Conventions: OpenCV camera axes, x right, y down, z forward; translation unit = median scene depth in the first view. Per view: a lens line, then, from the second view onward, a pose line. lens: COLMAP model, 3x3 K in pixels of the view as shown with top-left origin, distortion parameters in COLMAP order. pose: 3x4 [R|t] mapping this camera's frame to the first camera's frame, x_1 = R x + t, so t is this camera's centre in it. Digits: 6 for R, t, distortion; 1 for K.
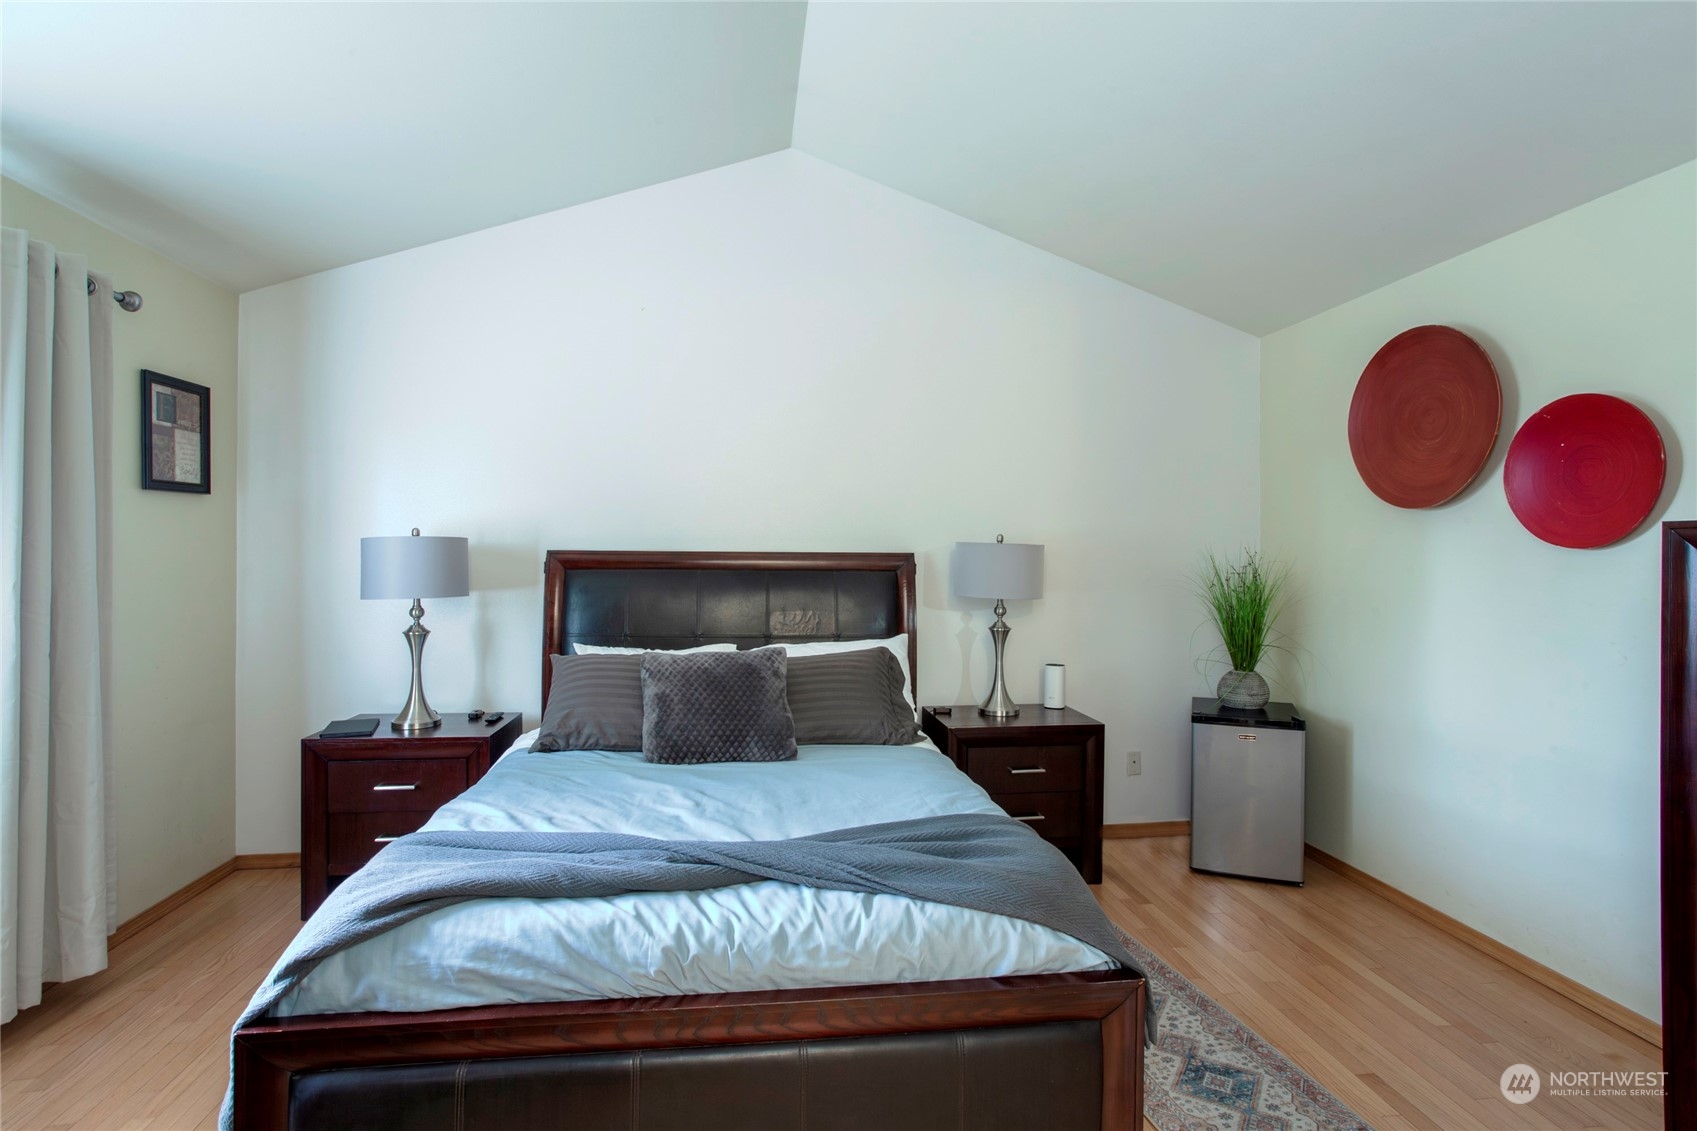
lens RADIAL K [[840.9, 0, 843.8], [0, 840.9, 554.4], [0, 0, 1]] dist [-0.025481, 0.006322]
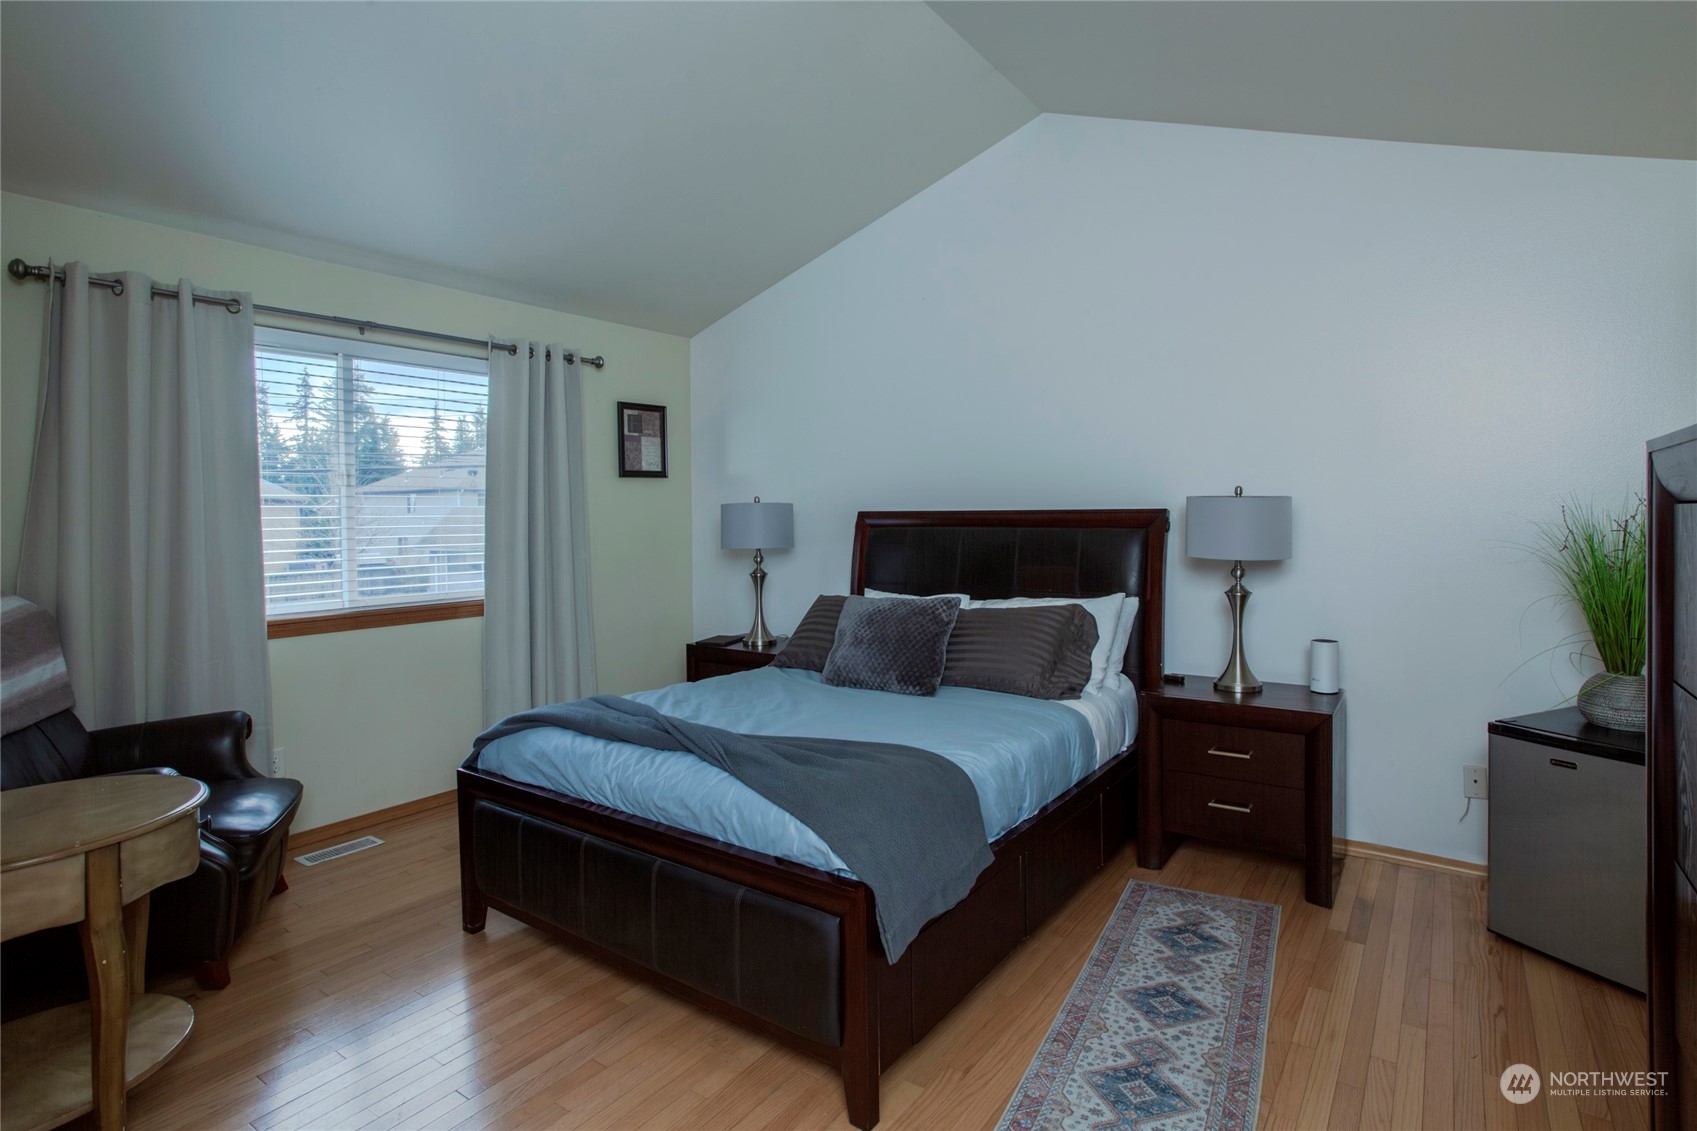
lens RADIAL K [[840.9, 0, 803.6], [0, 840.9, 536.6], [0, 0, 1]] dist [-0.025481, 0.006322]
pose [[0.727887, 0.005392, -0.685676, 0.505656], [0.014470, 0.999626, 0.023222, 0.002924], [0.685545, -0.026825, 0.727536, 0.067211]]
